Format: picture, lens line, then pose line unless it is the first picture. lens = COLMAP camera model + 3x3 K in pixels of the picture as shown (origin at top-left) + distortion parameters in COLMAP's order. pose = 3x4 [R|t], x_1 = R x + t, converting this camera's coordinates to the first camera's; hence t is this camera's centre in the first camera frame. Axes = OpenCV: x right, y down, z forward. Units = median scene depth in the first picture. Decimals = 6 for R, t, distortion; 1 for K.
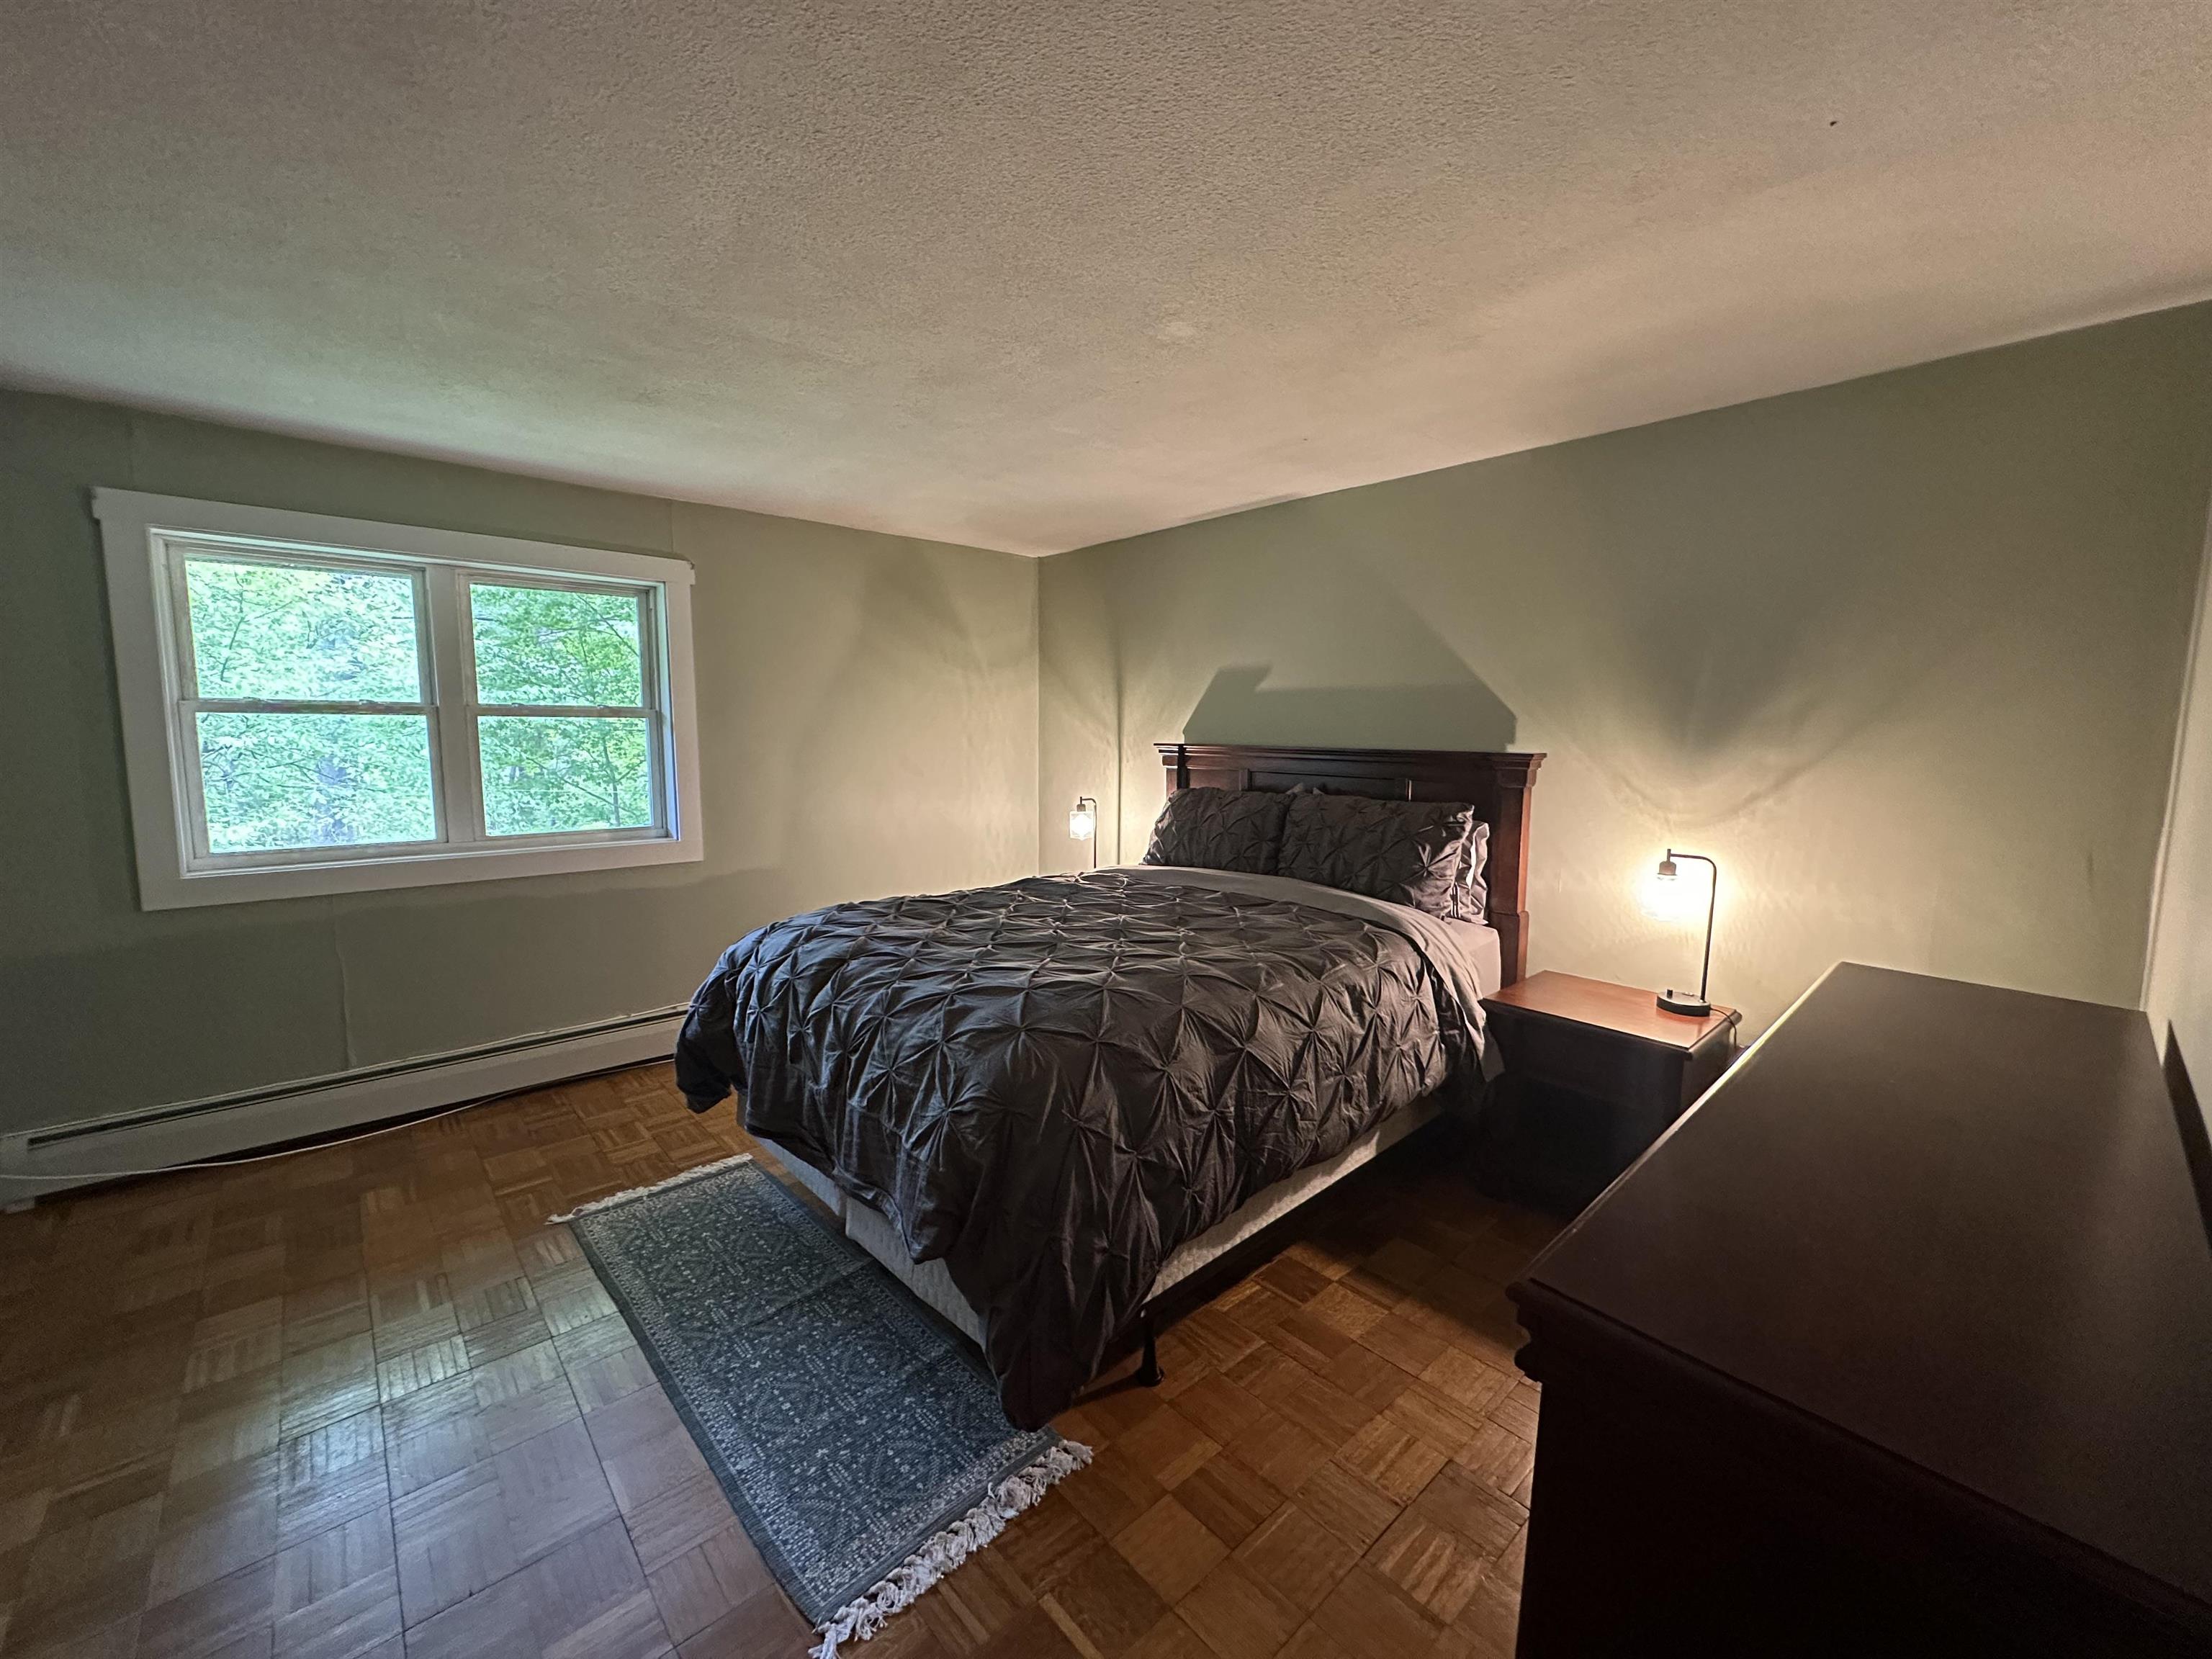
lens RADIAL K [[878.7, 0, 1103.5], [0, 878.7, 826.1], [0, 0, 1]] dist [-0.003037, -0.000107]
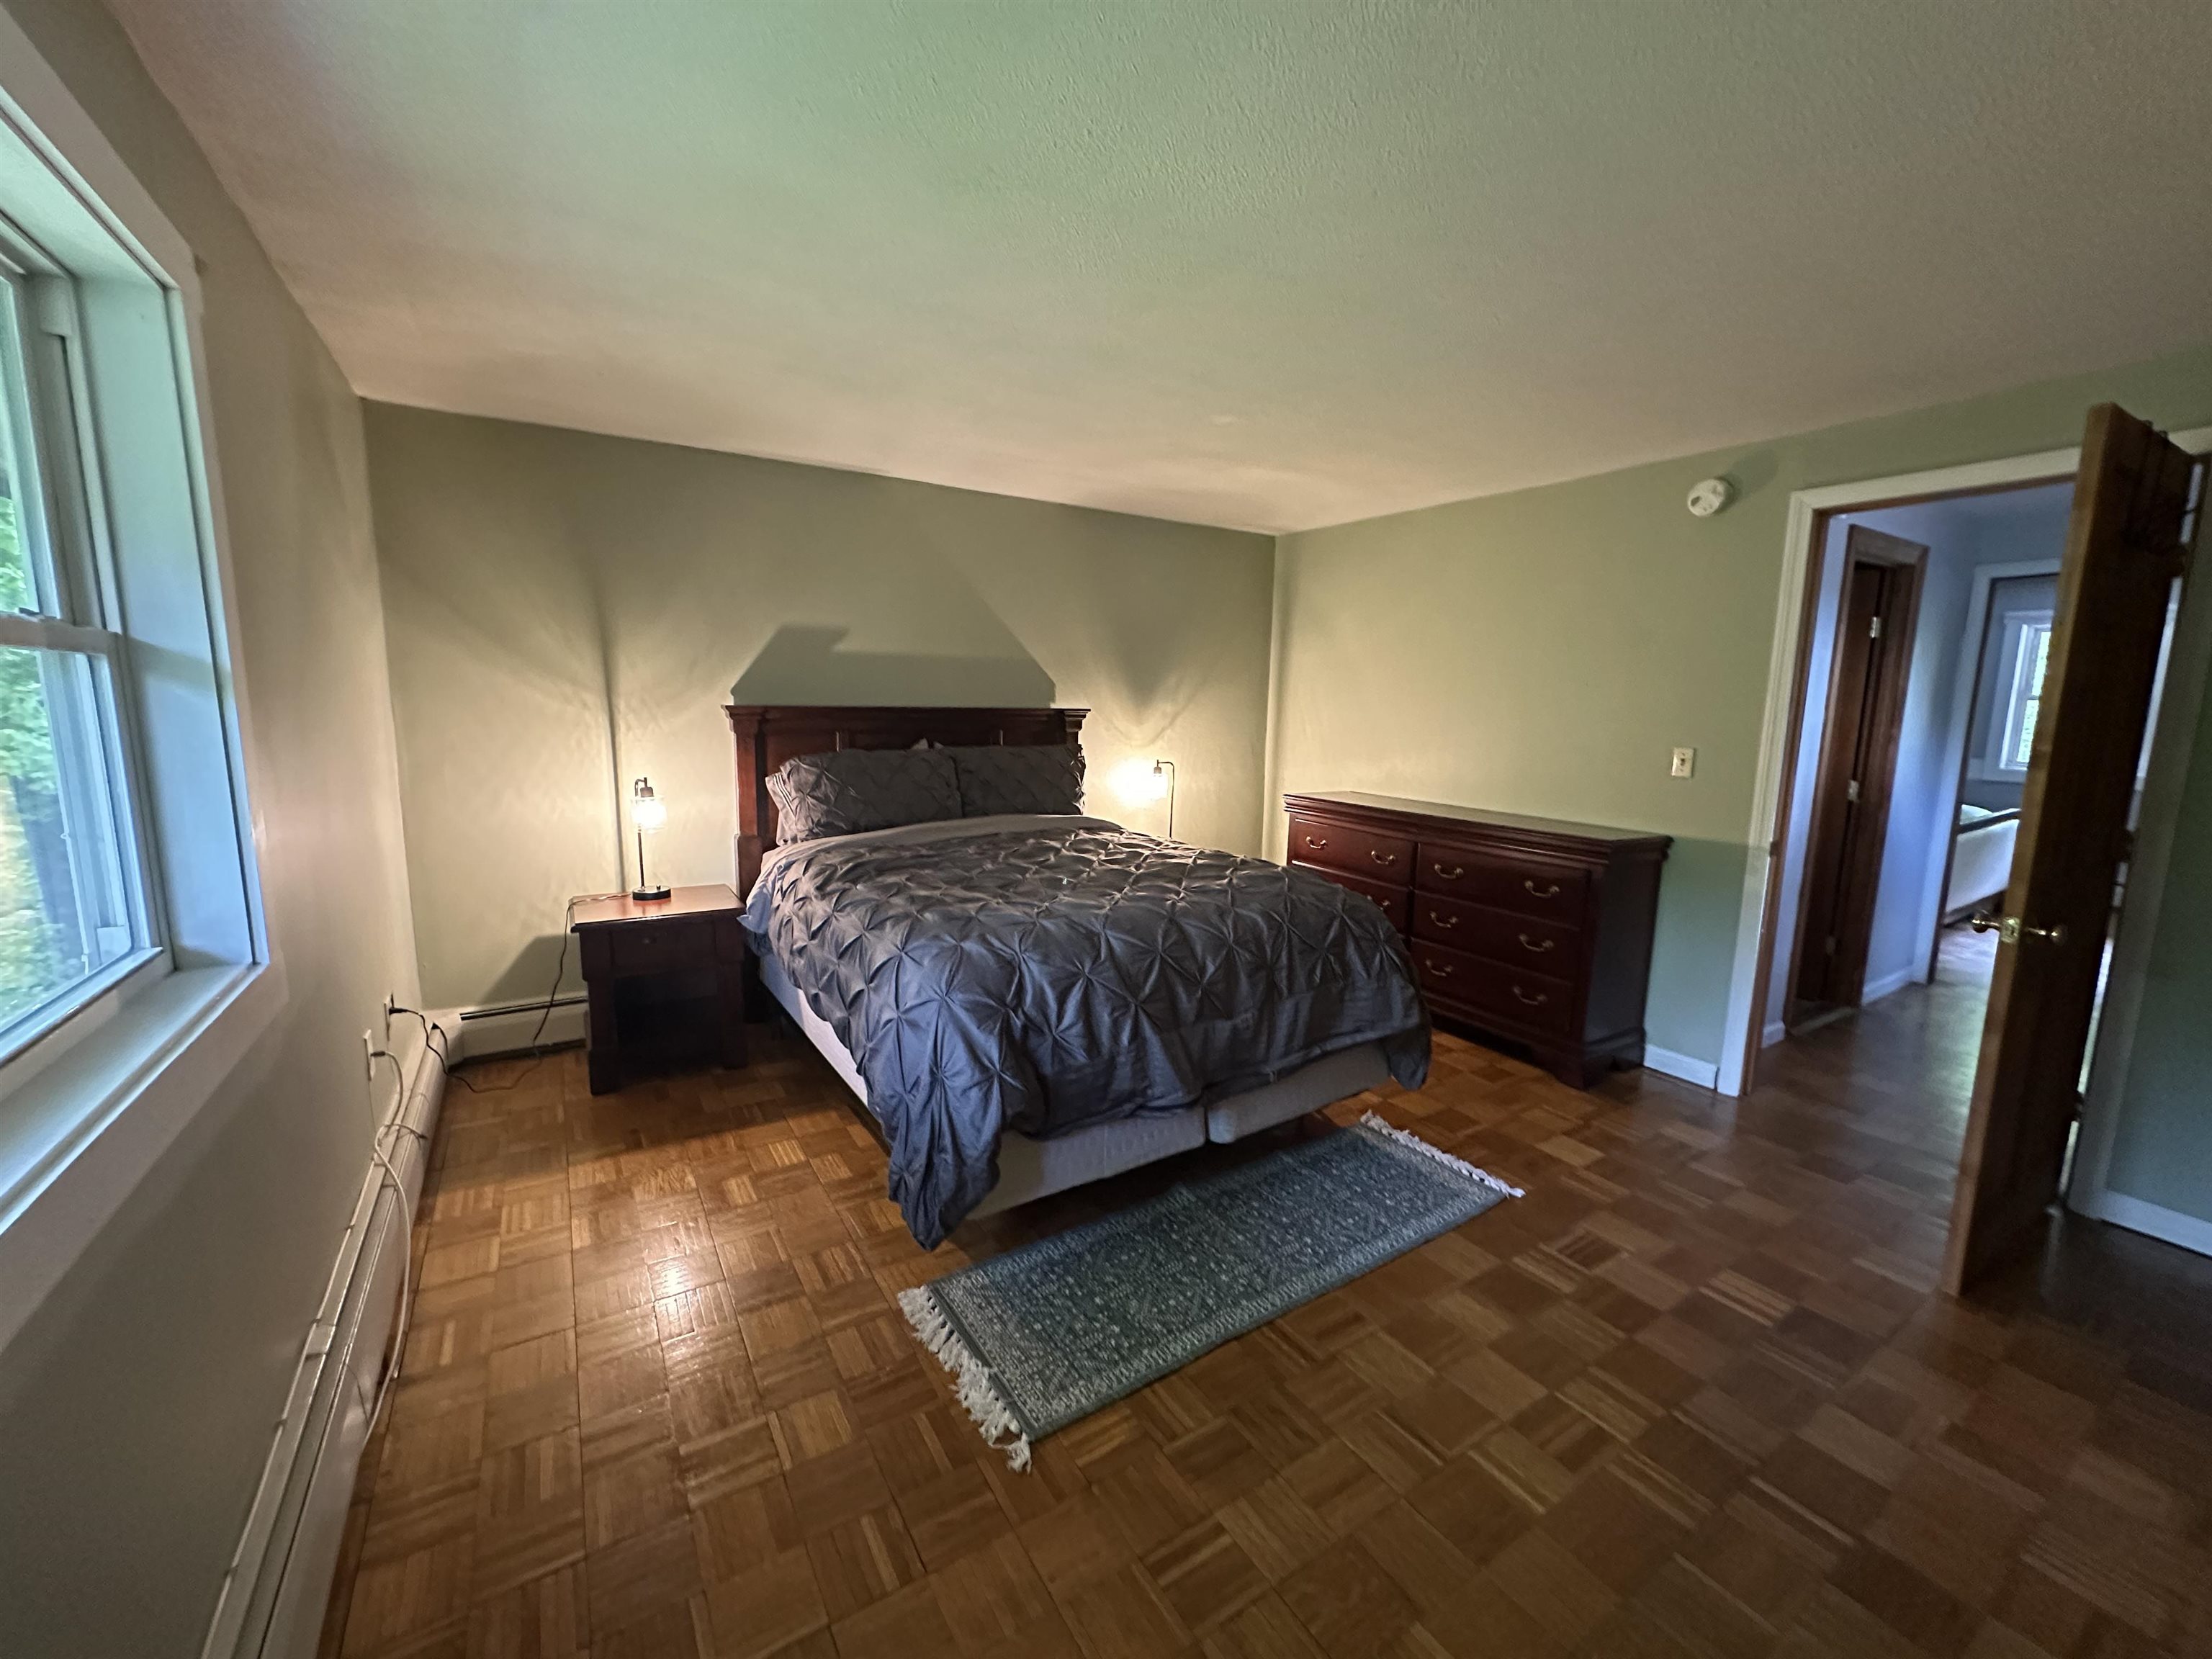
lens RADIAL K [[878.7, 0, 1103.5], [0, 878.7, 826.1], [0, 0, 1]] dist [-0.003037, -0.000107]
pose [[0.170536, -0.149083, 0.974008, -1.062938], [0.094617, 0.986398, 0.134413, -0.085442], [-0.980798, 0.069235, 0.182322, 0.713555]]
